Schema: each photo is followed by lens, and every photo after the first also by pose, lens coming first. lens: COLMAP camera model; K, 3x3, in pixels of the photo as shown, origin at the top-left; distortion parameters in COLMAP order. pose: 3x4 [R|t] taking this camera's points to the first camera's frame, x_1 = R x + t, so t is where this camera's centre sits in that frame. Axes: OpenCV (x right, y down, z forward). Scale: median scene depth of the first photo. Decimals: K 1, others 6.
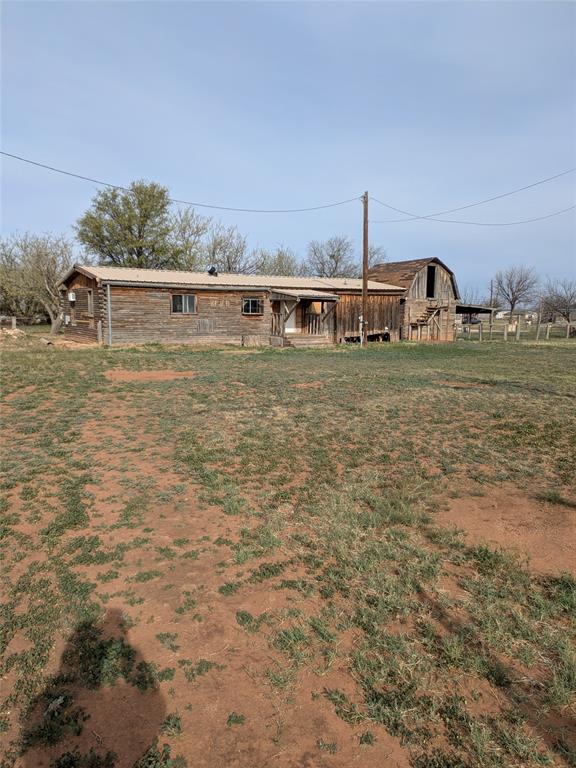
lens RADIAL K [[577.1, 0, 268.1], [0, 577.1, 382.4], [0, 0, 1]] dist [0.038268, -0.004911]
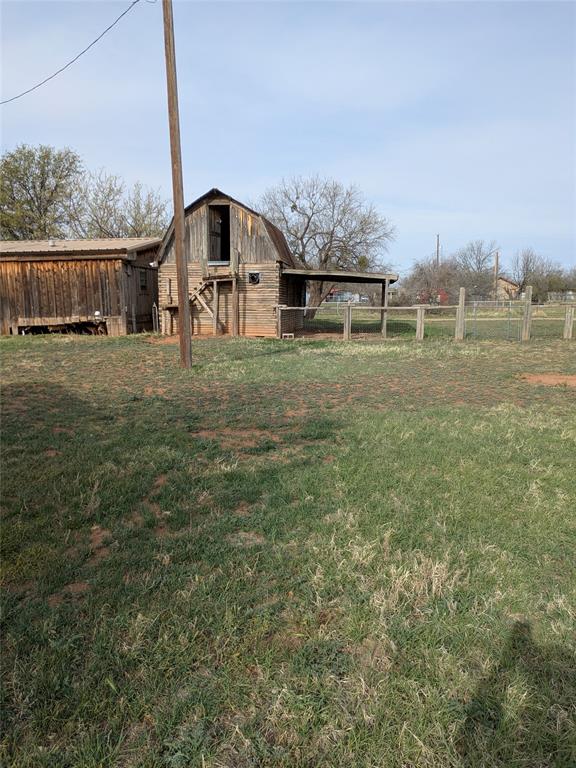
lens RADIAL K [[577.1, 0, 268.1], [0, 577.1, 382.4], [0, 0, 1]] dist [0.038268, -0.004911]
pose [[0.747469, 0.069665, -0.660634, 0.759618], [-0.066400, 0.997341, 0.030043, -0.049805], [0.660970, 0.021409, 0.750107, 0.650331]]
